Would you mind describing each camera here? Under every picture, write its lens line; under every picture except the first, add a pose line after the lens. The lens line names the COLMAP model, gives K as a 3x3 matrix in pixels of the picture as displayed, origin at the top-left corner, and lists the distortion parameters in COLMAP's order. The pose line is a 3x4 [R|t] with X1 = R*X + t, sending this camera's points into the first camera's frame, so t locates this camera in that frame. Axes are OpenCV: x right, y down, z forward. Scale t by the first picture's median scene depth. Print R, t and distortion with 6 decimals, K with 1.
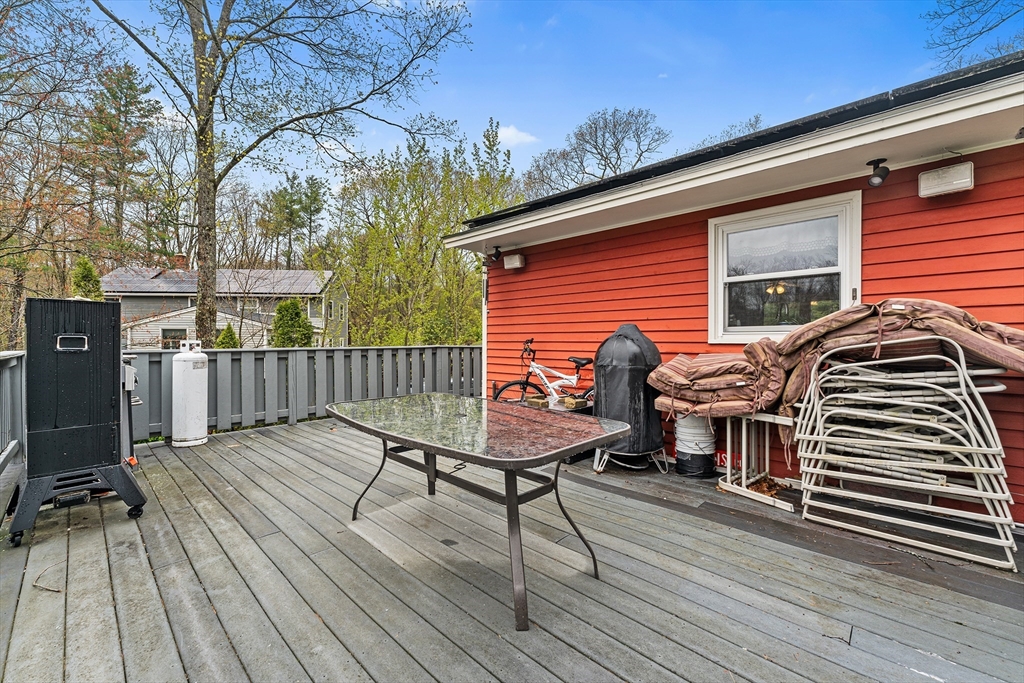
lens RADIAL K [[418.3, 0, 510.7], [0, 418.3, 343.6], [0, 0, 1]] dist [-0.001011, -0.000073]
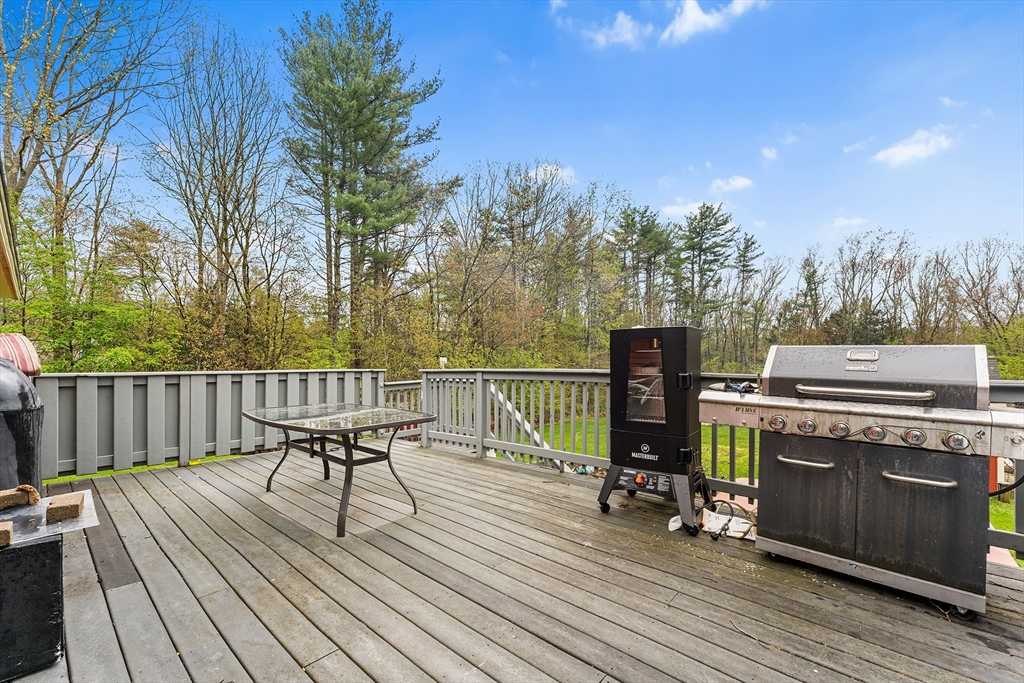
lens RADIAL K [[421.5, 0, 495.9], [0, 421.5, 358.1], [0, 0, 1]] dist [0.000223, 0.000047]
pose [[-0.999919, 0.001866, -0.012614, -0.611656], [0.001757, 0.999962, 0.008578, -0.023072], [0.012629, 0.008555, -0.999884, 2.269905]]
